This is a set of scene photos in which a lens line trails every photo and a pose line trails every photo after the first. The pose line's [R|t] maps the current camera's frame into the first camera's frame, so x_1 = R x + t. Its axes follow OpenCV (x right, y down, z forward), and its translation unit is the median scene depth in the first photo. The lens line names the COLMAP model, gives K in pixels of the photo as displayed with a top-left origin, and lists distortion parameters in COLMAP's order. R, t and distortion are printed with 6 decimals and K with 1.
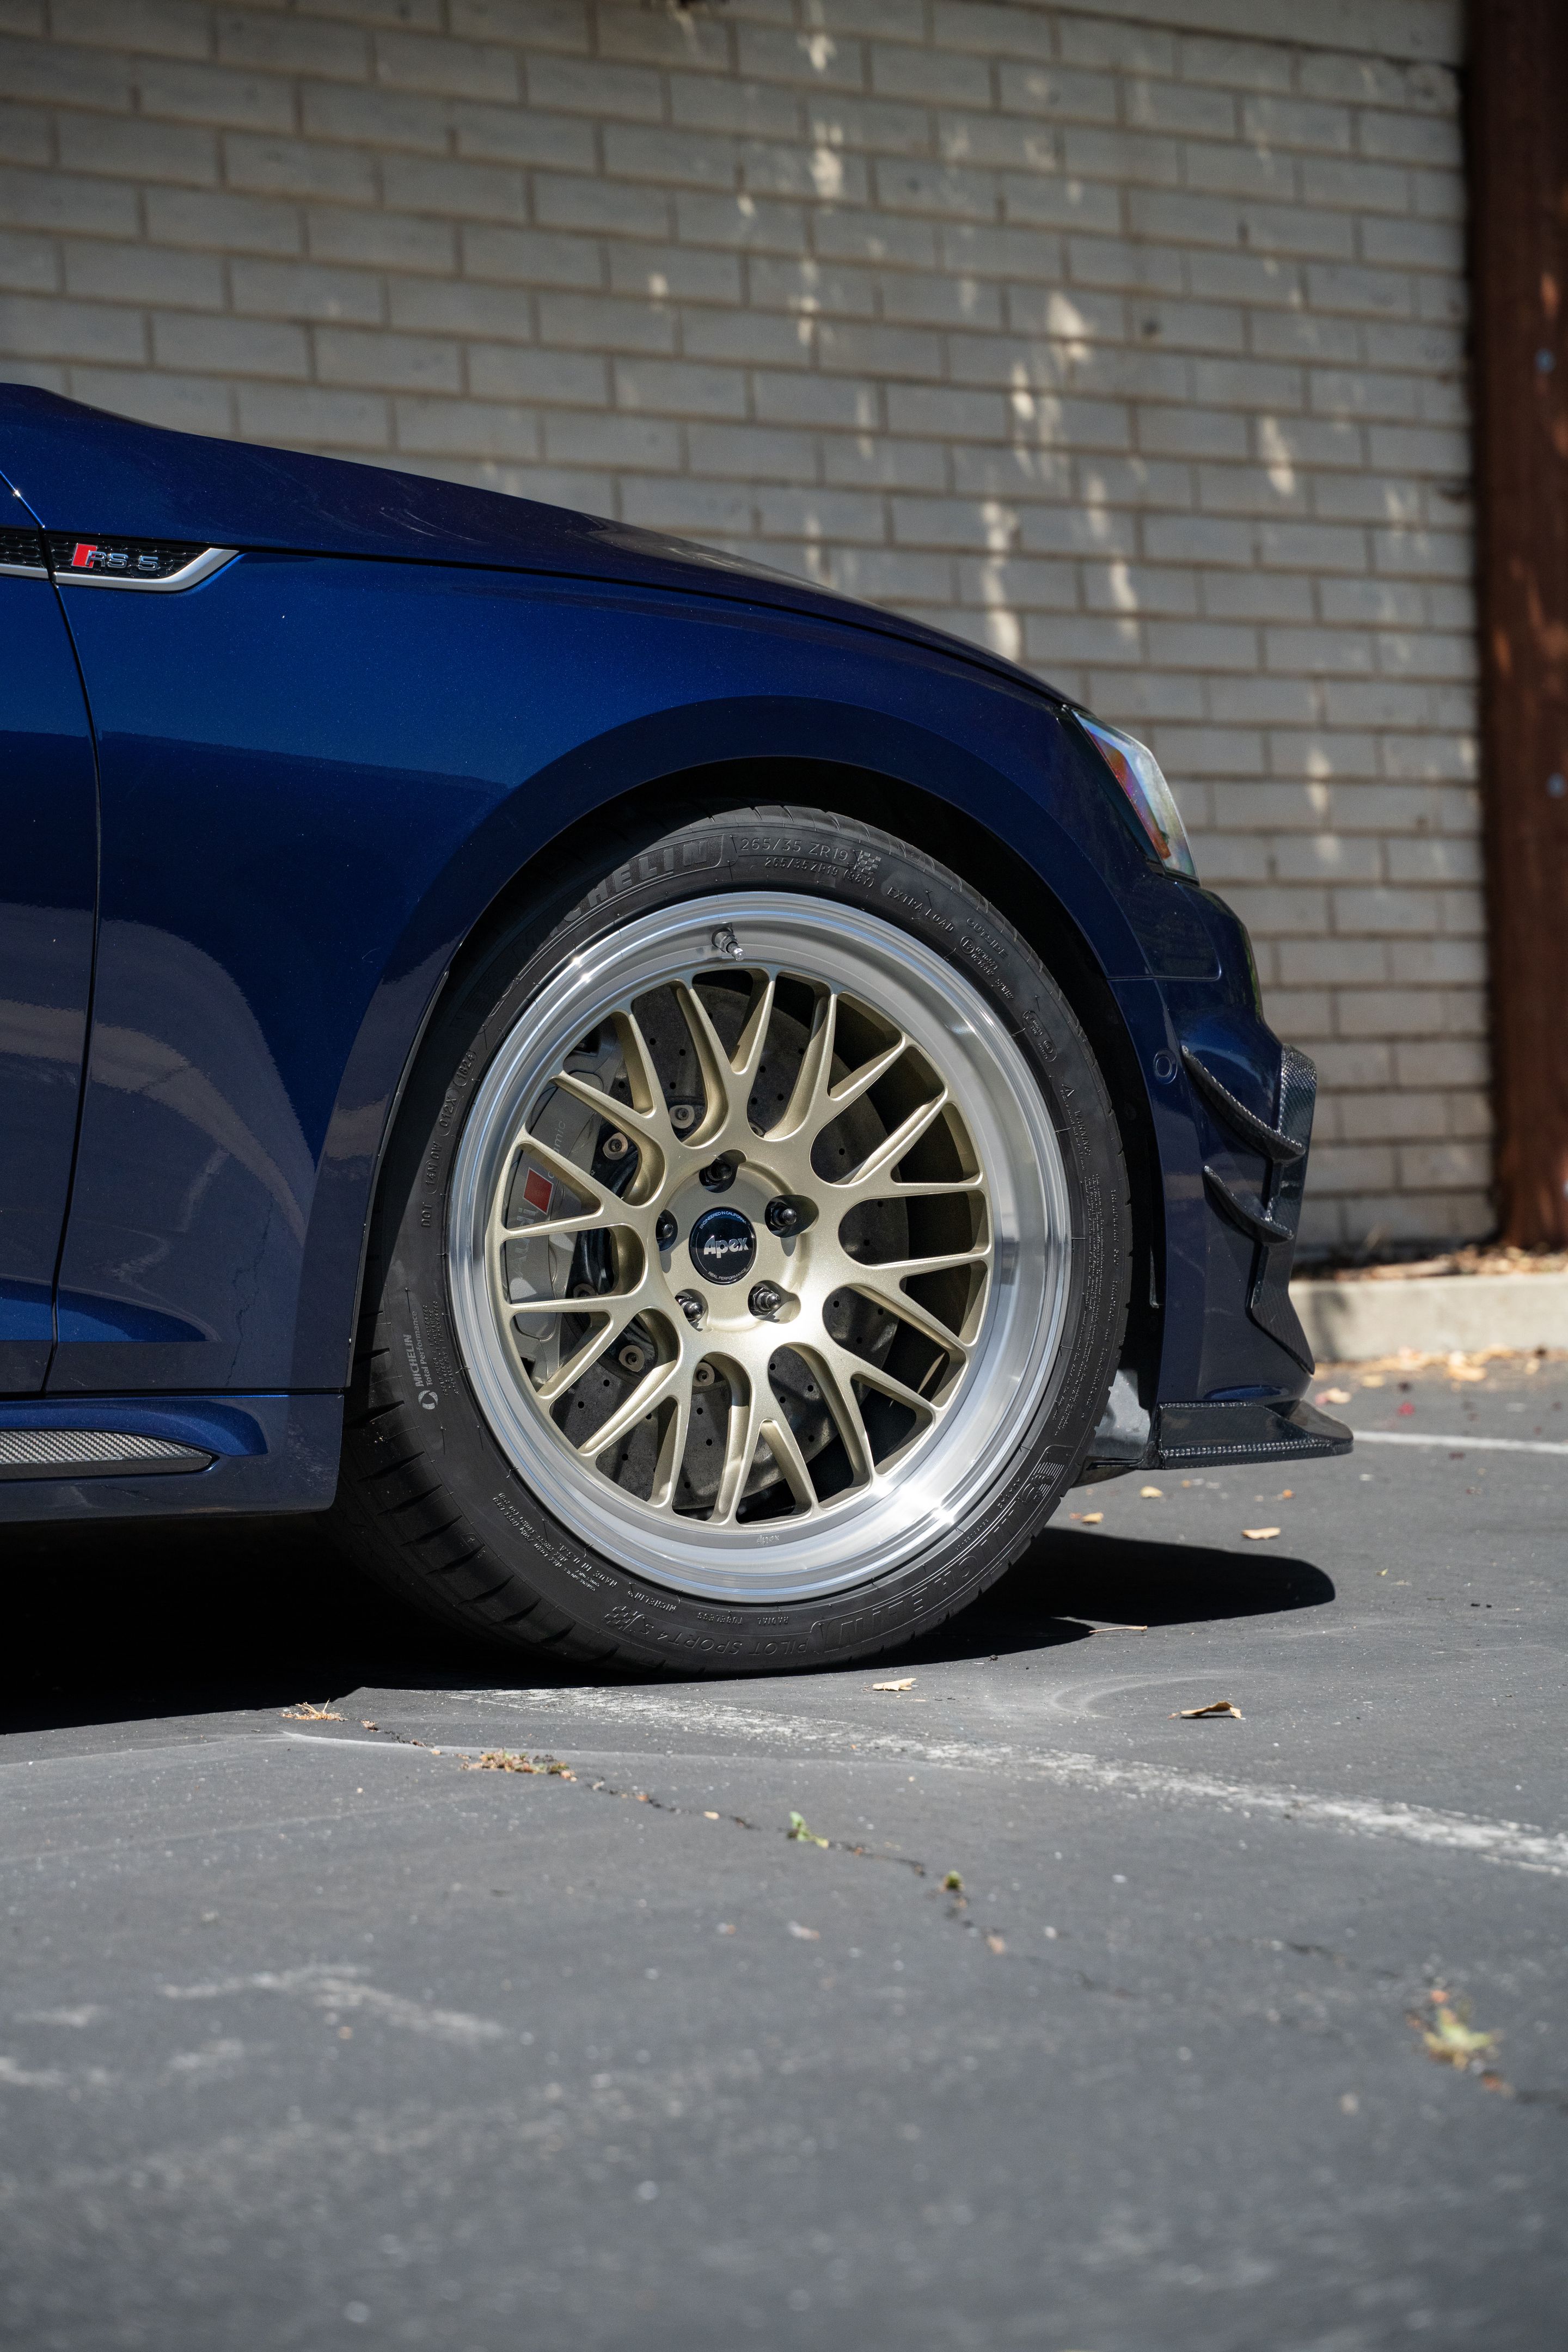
lens RADIAL K [[4729.1, 0, 739.1], [0, 4729.1, 1175.4], [0, 0, 1]] dist [0.272076, 0.274020]
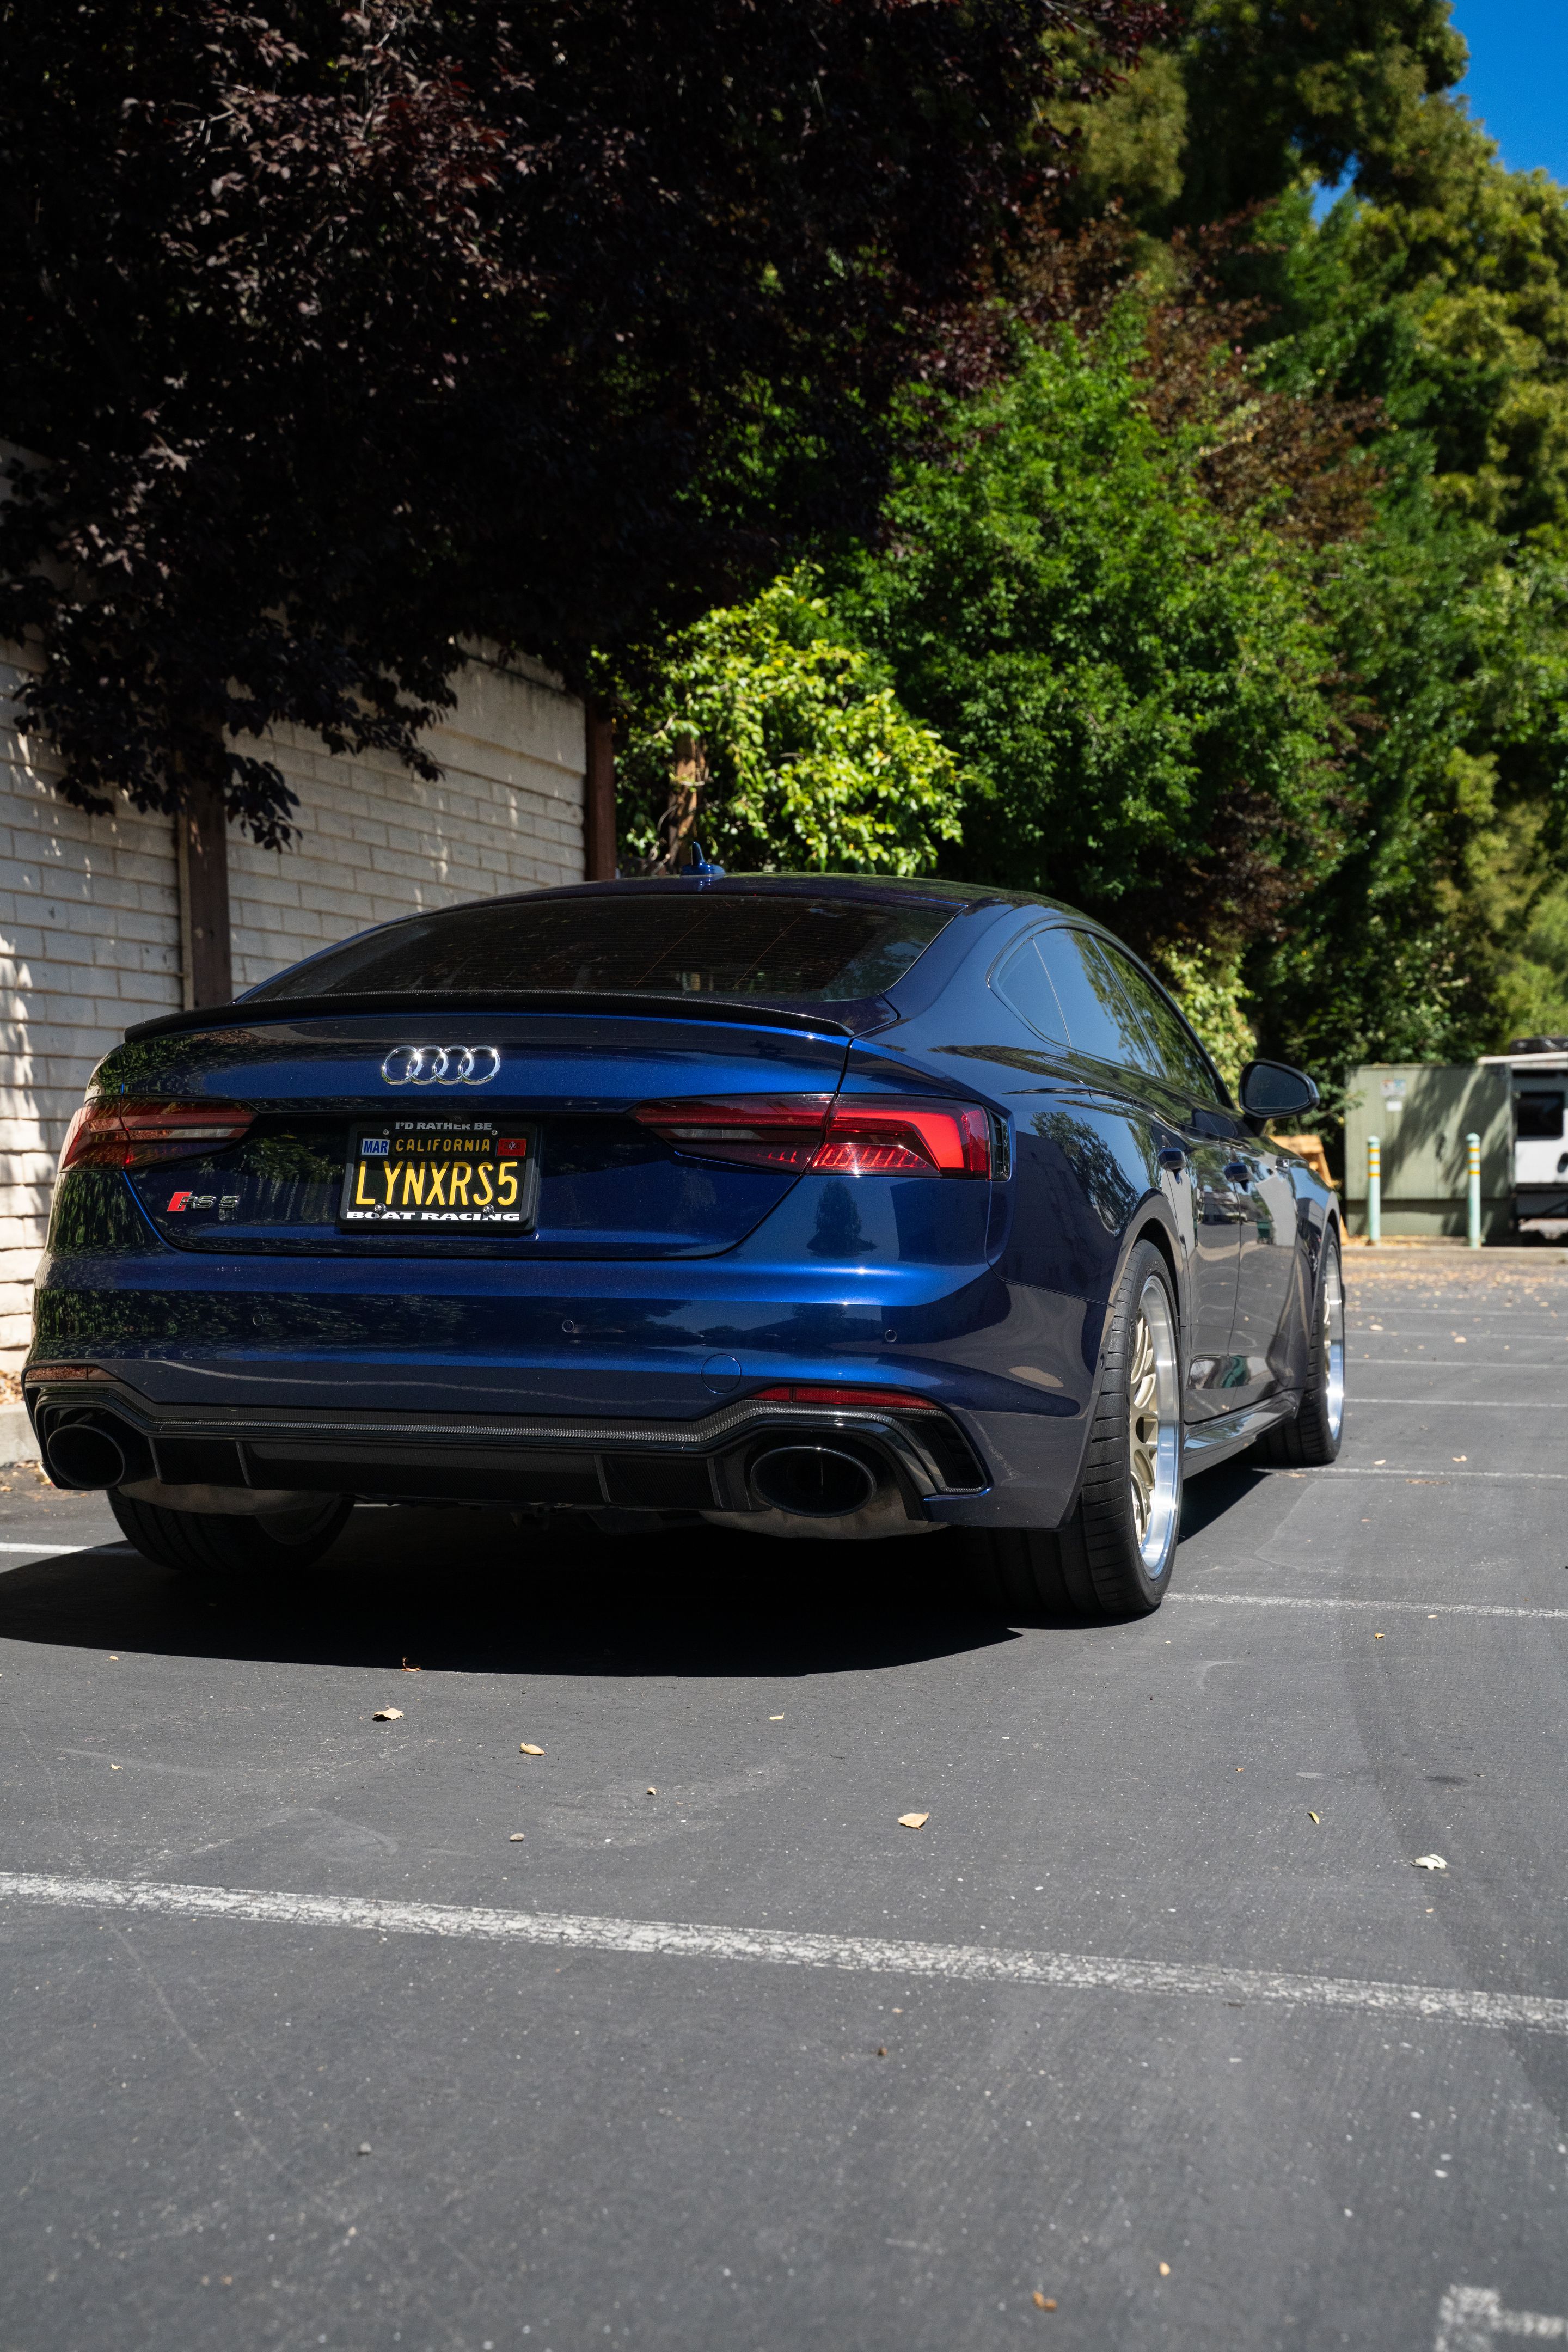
lens RADIAL K [[2847.1, 0, 784.0], [0, 2847.1, 1176.0], [0, 0, 1]] dist [0.003875, 0.187802]
pose [[0.817219, 0.014356, 0.576149, -1.584214], [-0.007704, 0.999873, -0.013986, -0.077936], [-0.576276, 0.006991, 0.817225, -0.557495]]
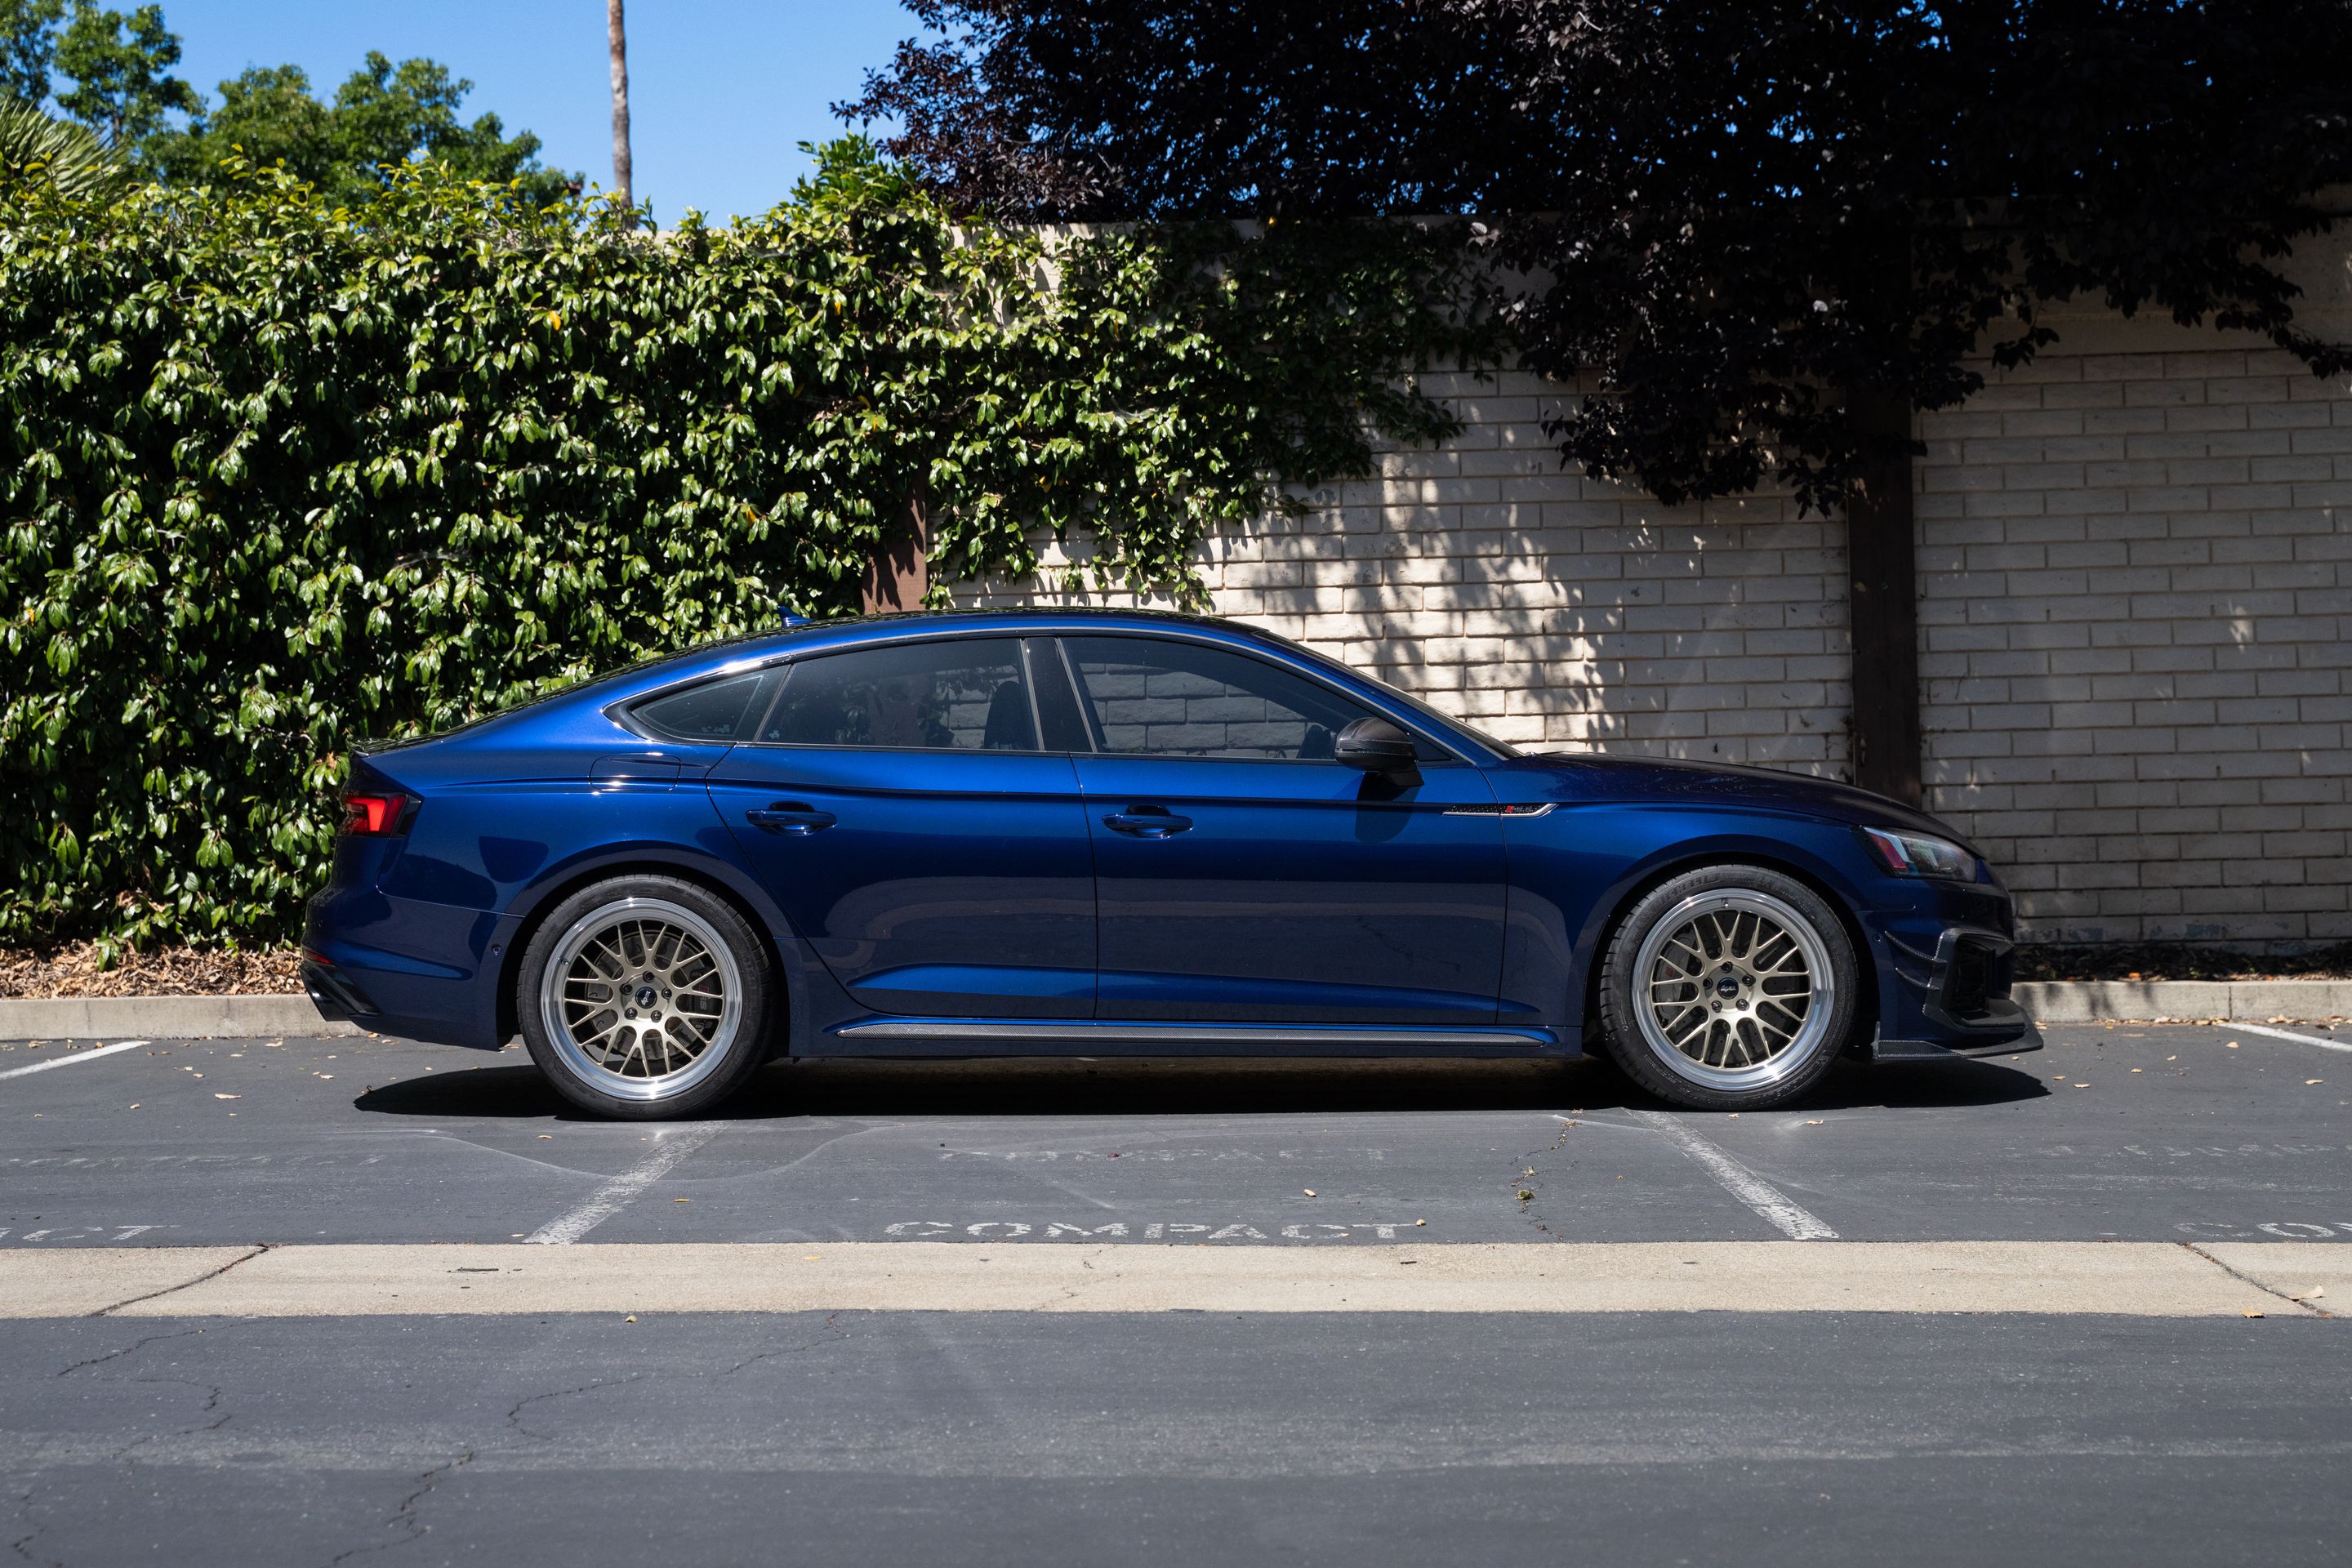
lens RADIAL K [[3230.8, 0, 1159.4], [0, 3230.8, 801.2], [0, 0, 1]] dist [0.037074, 0.216637]
pose [[0.784079, 0.002585, -0.620656, 1.154716], [-0.001701, 0.999997, 0.002016, -0.127974], [0.620659, -0.000525, 0.784081, -1.132546]]
